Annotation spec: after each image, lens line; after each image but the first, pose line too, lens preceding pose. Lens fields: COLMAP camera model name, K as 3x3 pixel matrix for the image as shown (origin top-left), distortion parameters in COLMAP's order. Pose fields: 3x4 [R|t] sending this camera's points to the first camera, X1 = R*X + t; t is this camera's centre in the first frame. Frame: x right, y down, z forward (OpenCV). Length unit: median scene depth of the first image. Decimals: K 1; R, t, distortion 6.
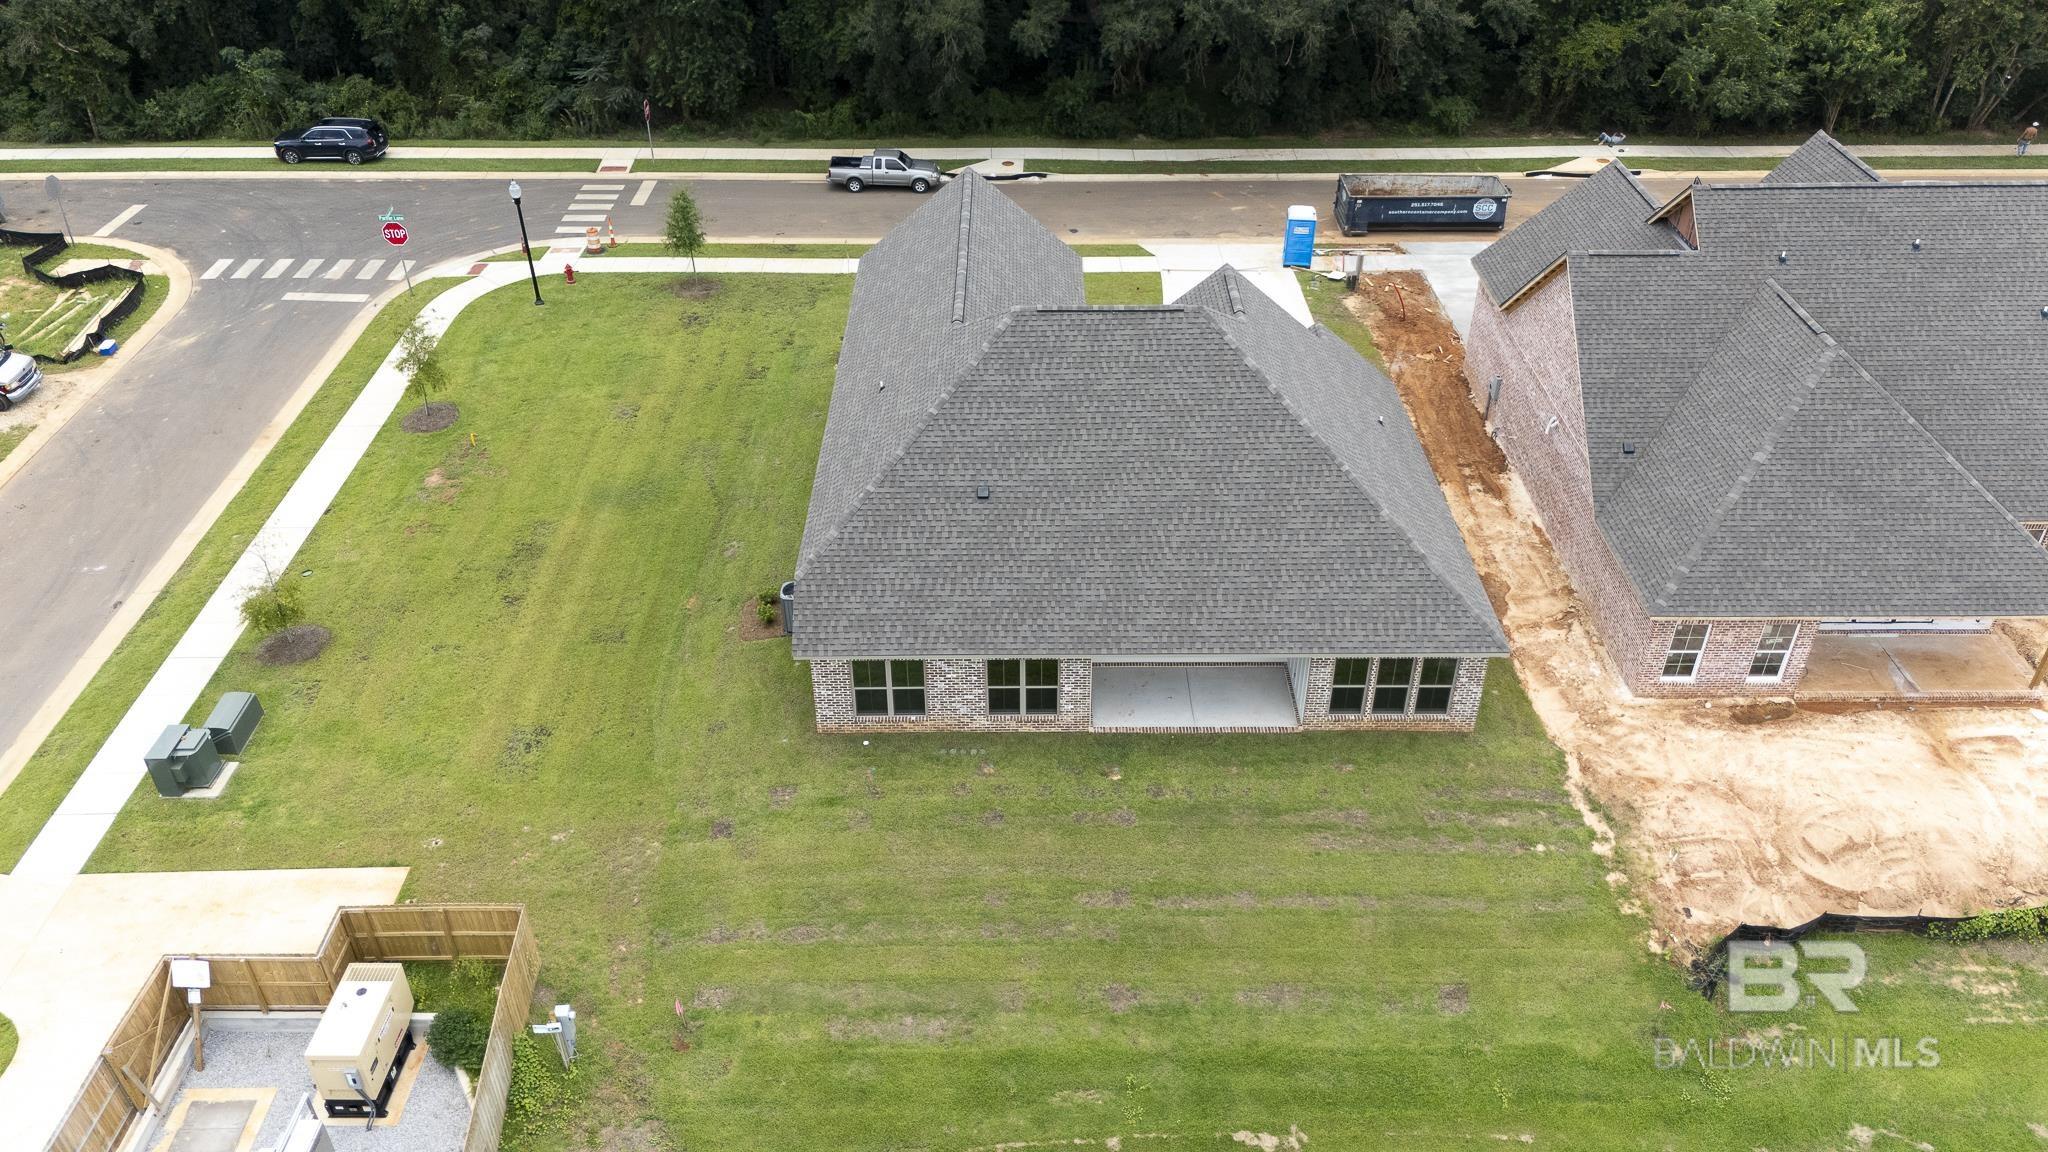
lens RADIAL K [[1556.9, 0, 1024.0], [0, 1556.9, 576.0], [0, 0, 1]] dist [0.203195, -0.439218]
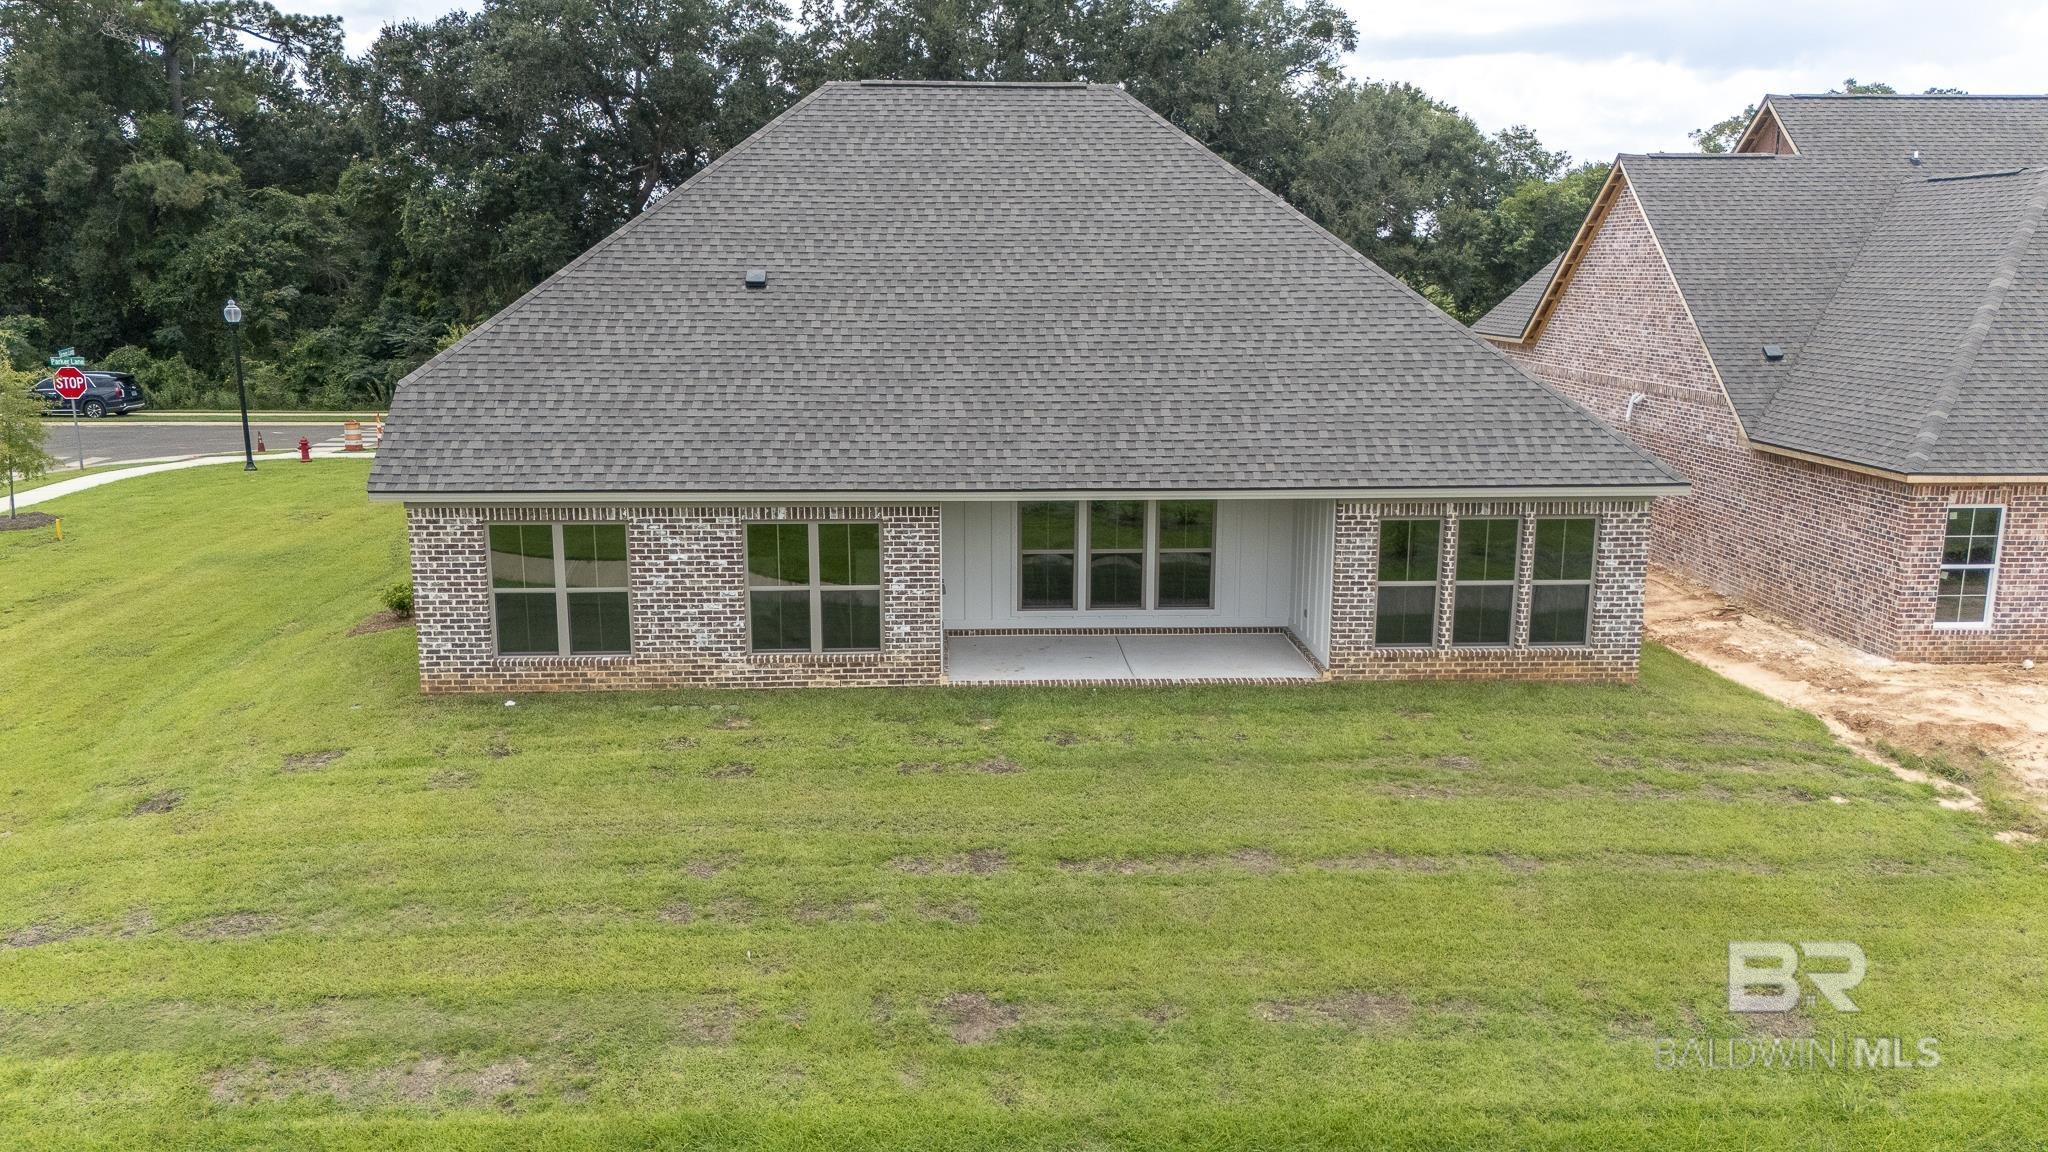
lens RADIAL K [[1521.3, 0, 1024.0], [0, 1521.3, 576.0], [0, 0, 1]] dist [0.109302, -0.119712]
pose [[0.999131, -0.003434, 0.041535, 0.050290], [0.020136, 0.912337, -0.408944, 0.287537], [-0.036489, 0.409425, 0.911614, 0.517472]]
